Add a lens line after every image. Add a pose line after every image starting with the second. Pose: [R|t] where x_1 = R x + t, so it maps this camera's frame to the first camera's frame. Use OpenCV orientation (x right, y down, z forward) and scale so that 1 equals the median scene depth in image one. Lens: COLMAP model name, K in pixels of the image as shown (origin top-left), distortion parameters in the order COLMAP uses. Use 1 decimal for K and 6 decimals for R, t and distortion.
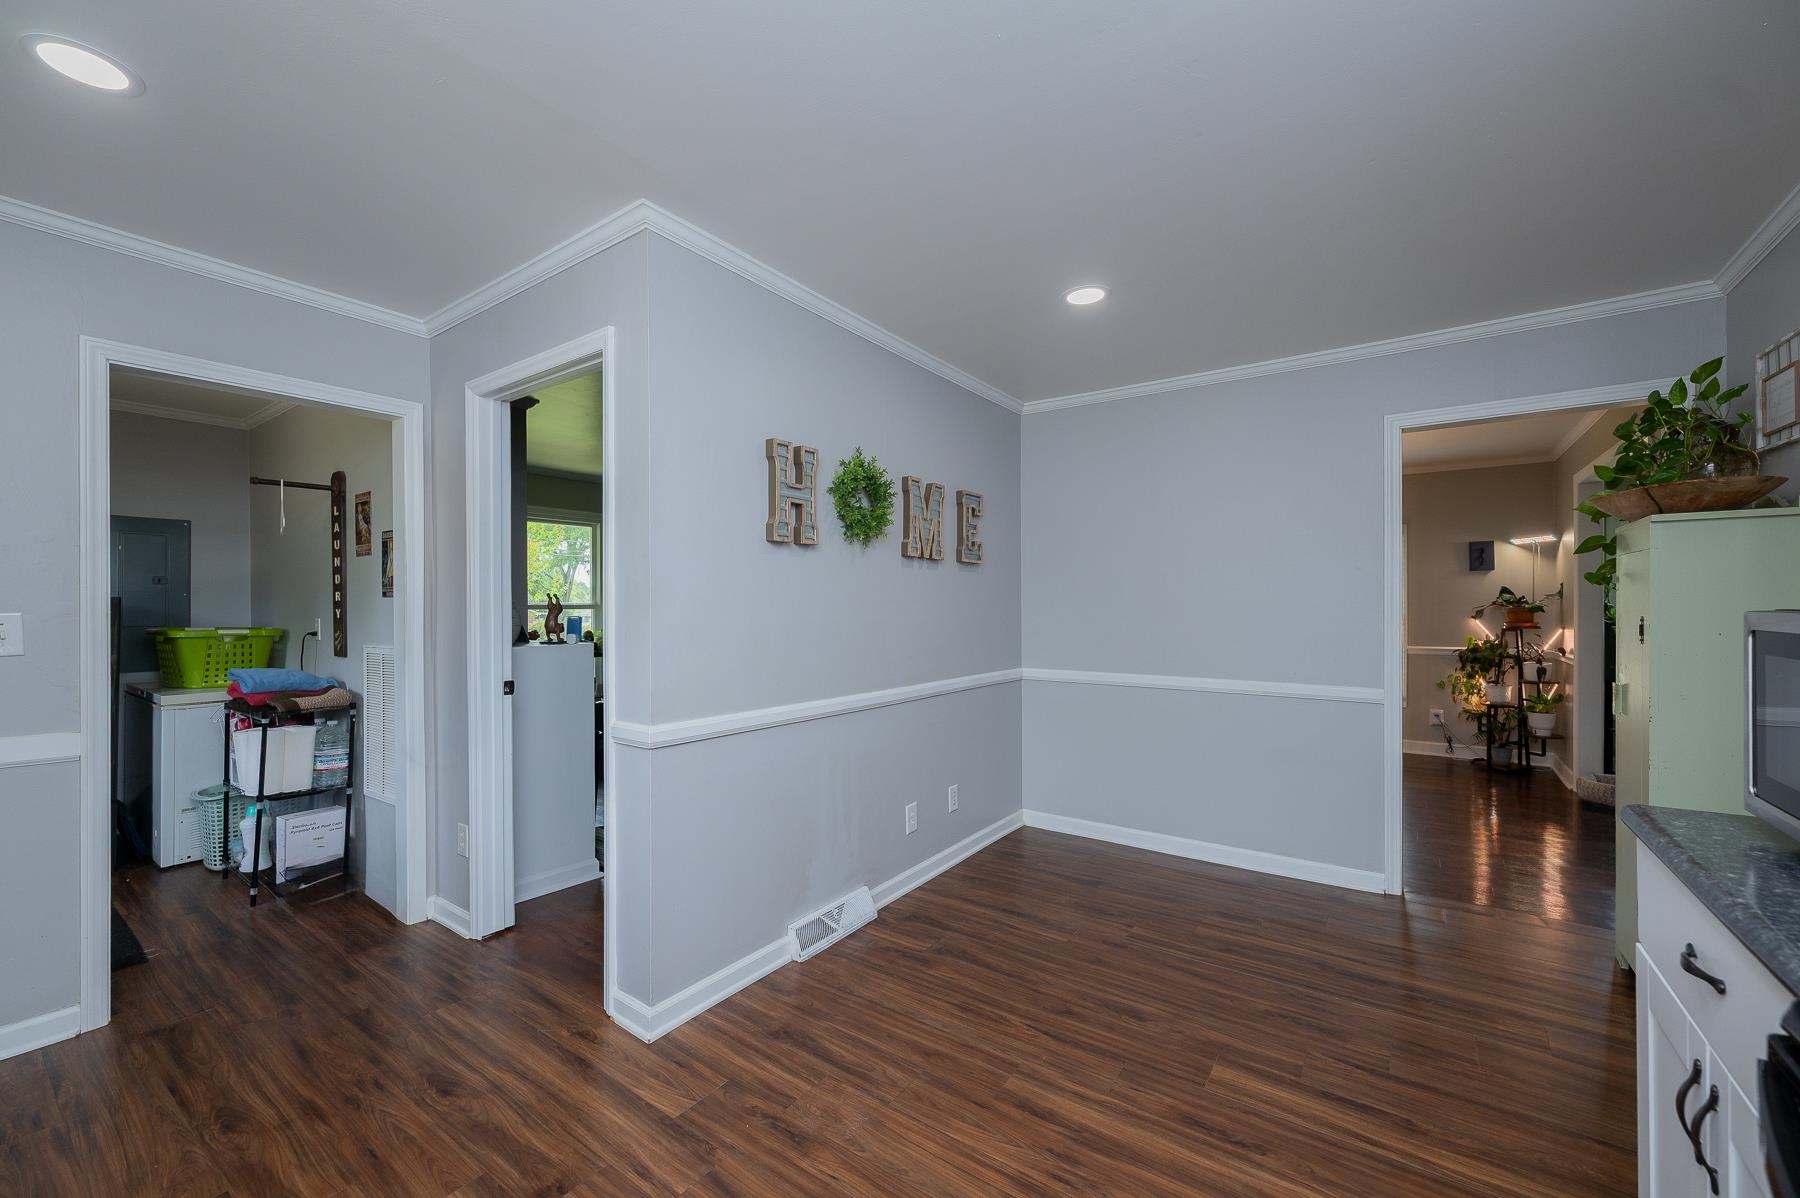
lens RADIAL K [[729.1, 0, 894.2], [0, 729.1, 598.2], [0, 0, 1]] dist [-0.001023, -0.000141]
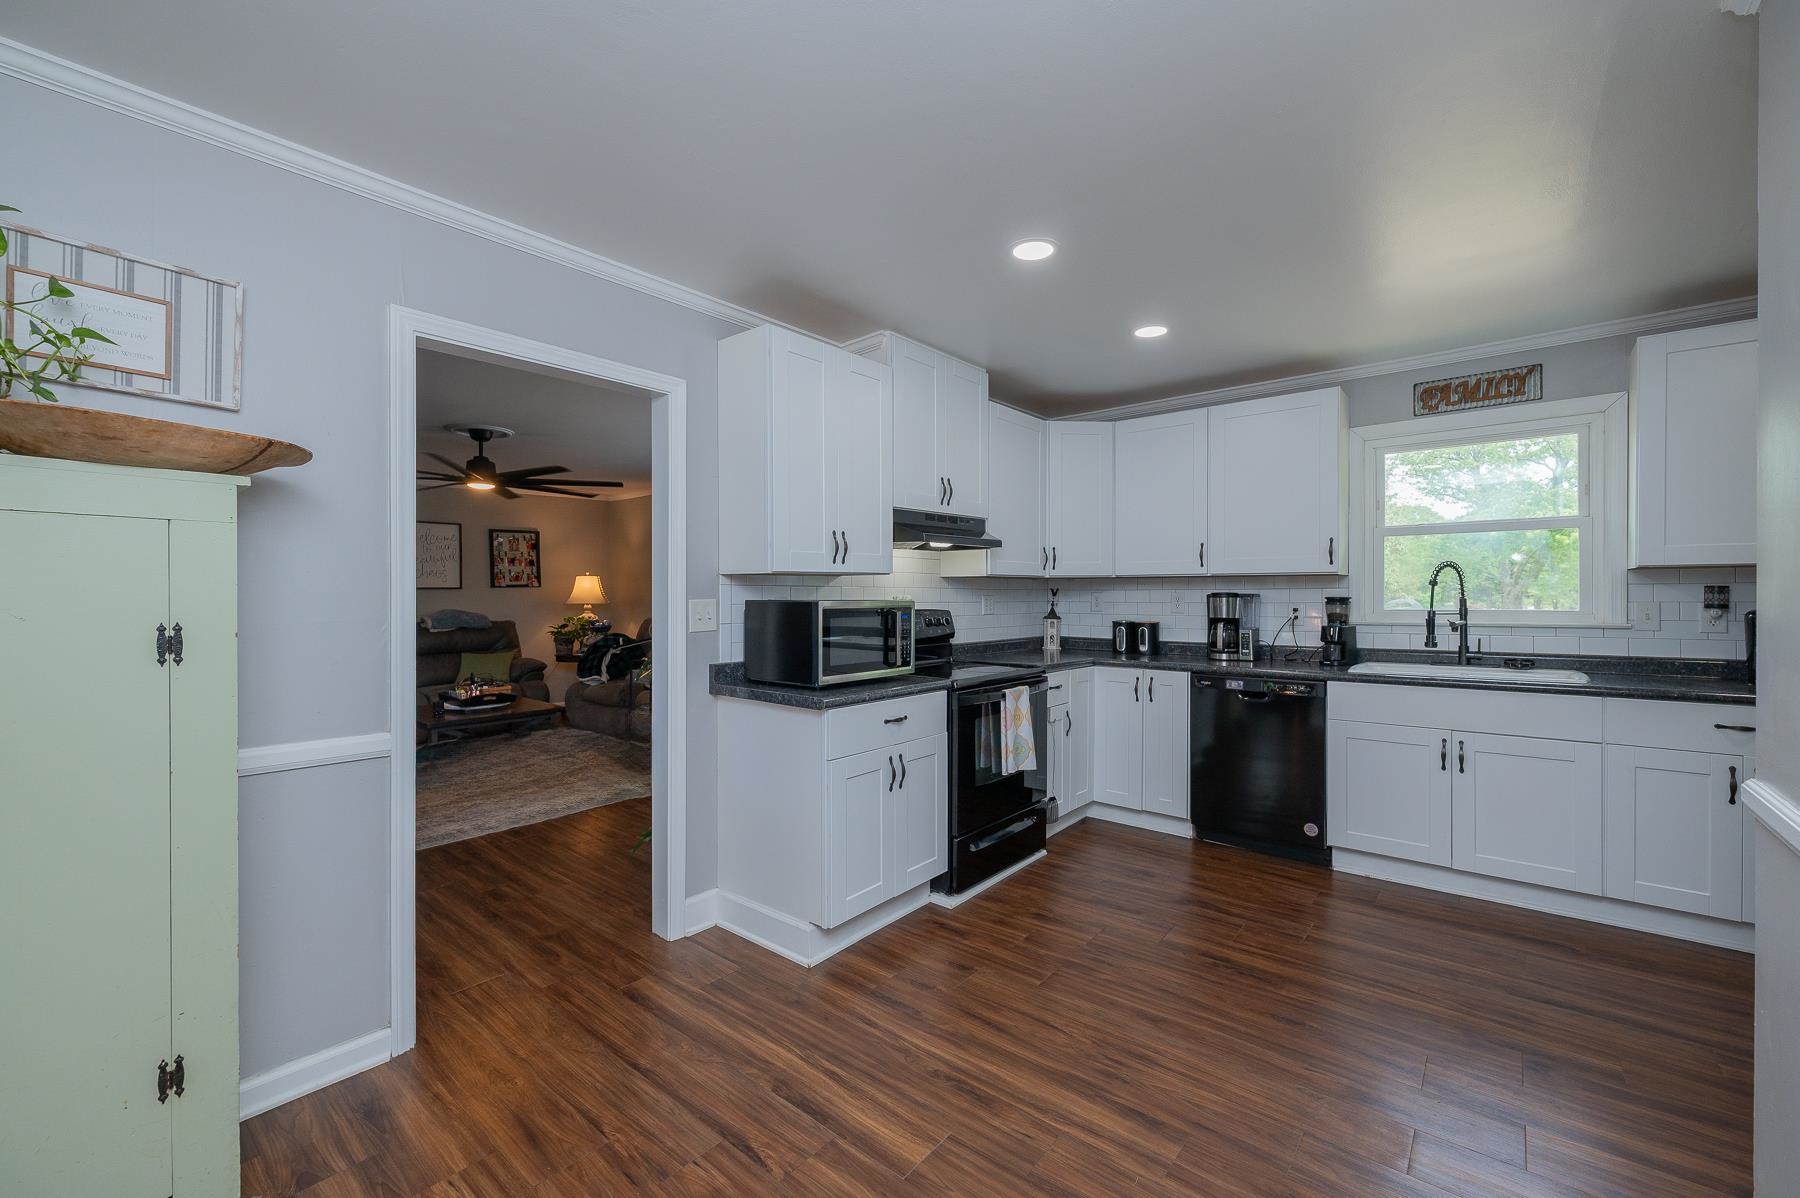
lens RADIAL K [[729.1, 0, 897.9], [0, 729.1, 598.6], [0, 0, 1]] dist [-0.001023, -0.000141]
pose [[-0.996451, 0.004375, 0.084064, 0.395399], [0.003952, 0.999979, -0.005194, 0.017568], [-0.084085, -0.004843, -0.996447, 1.829476]]
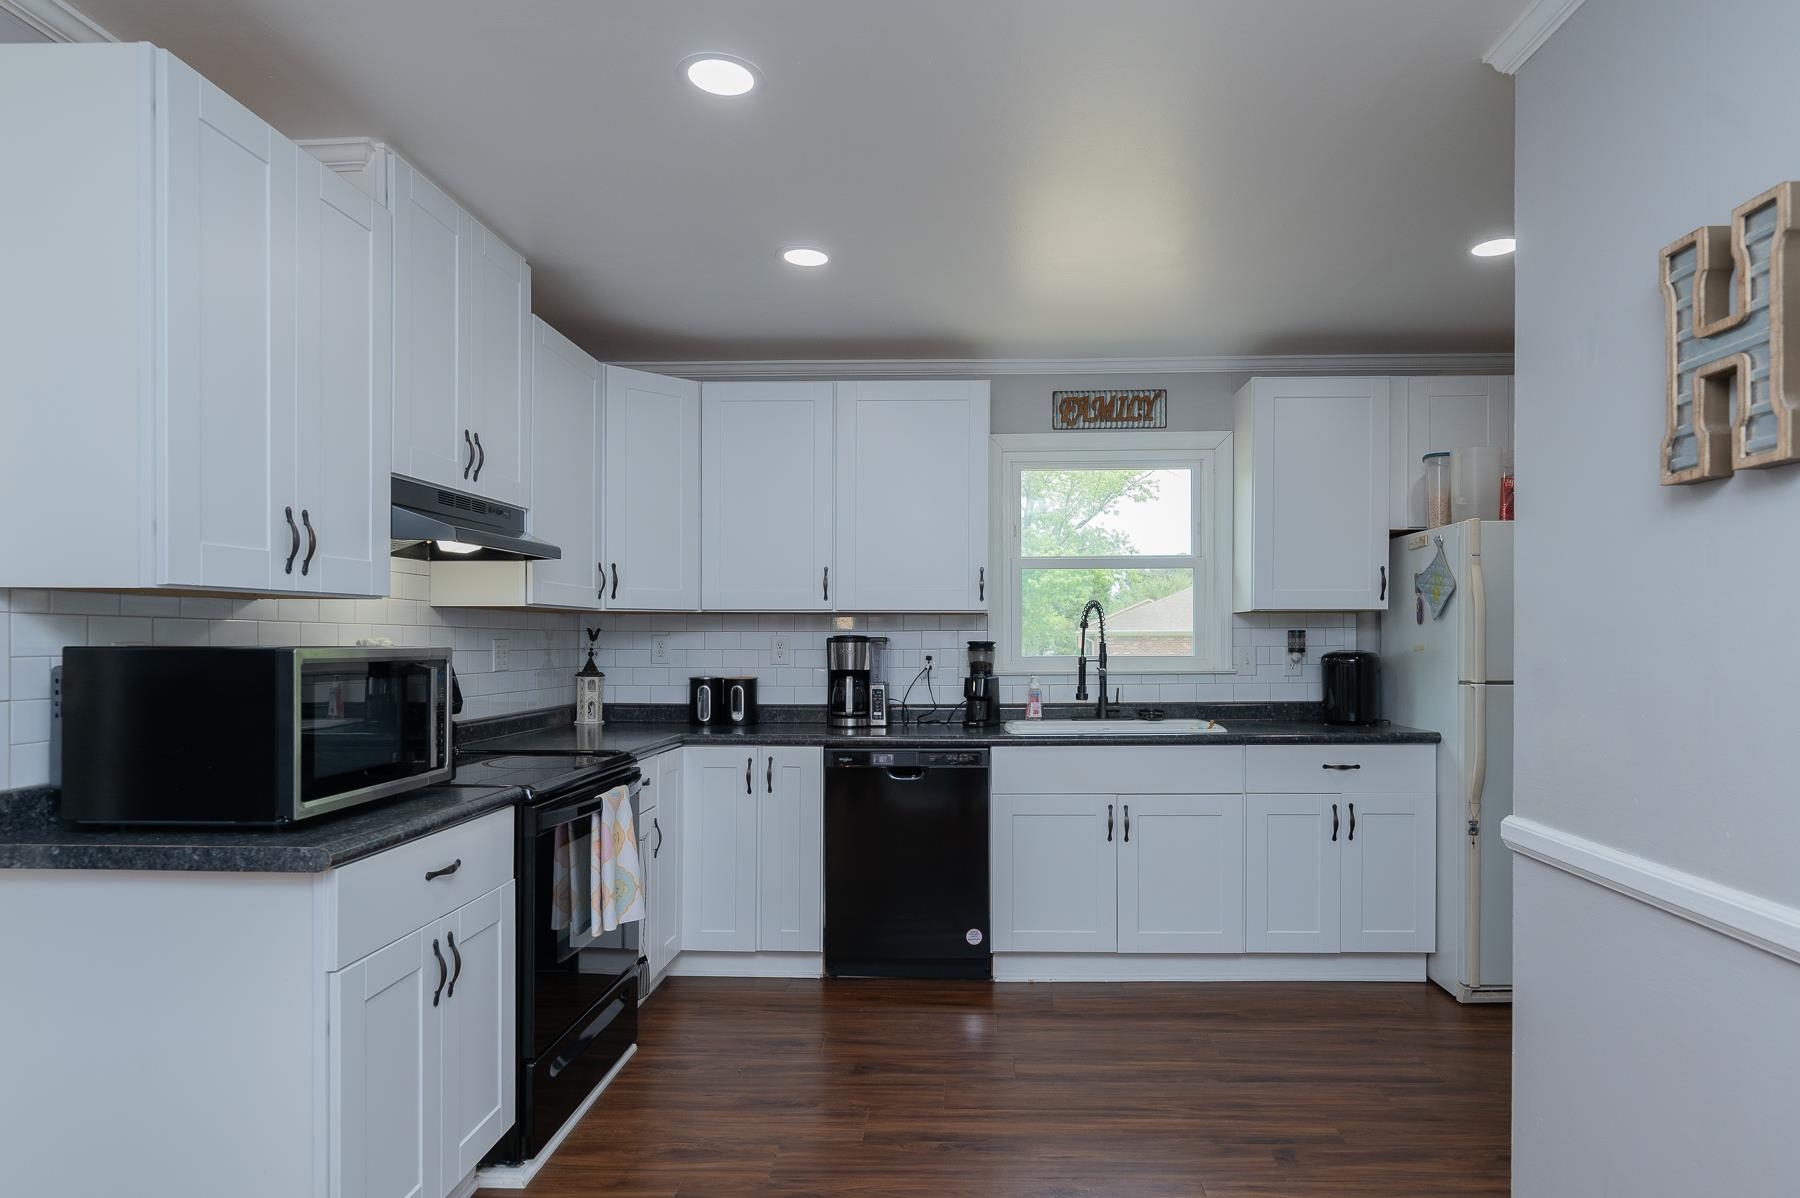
lens RADIAL K [[1029.0, 0, 941.6], [0, 1029.0, 645.3], [0, 0, 1]] dist [-0.000596, 0.000134]
pose [[-0.833685, 0.006252, -0.552204, 0.665865], [0.008403, 0.999964, -0.001364, 0.018142], [0.552176, -0.005777, -0.833708, 1.603206]]
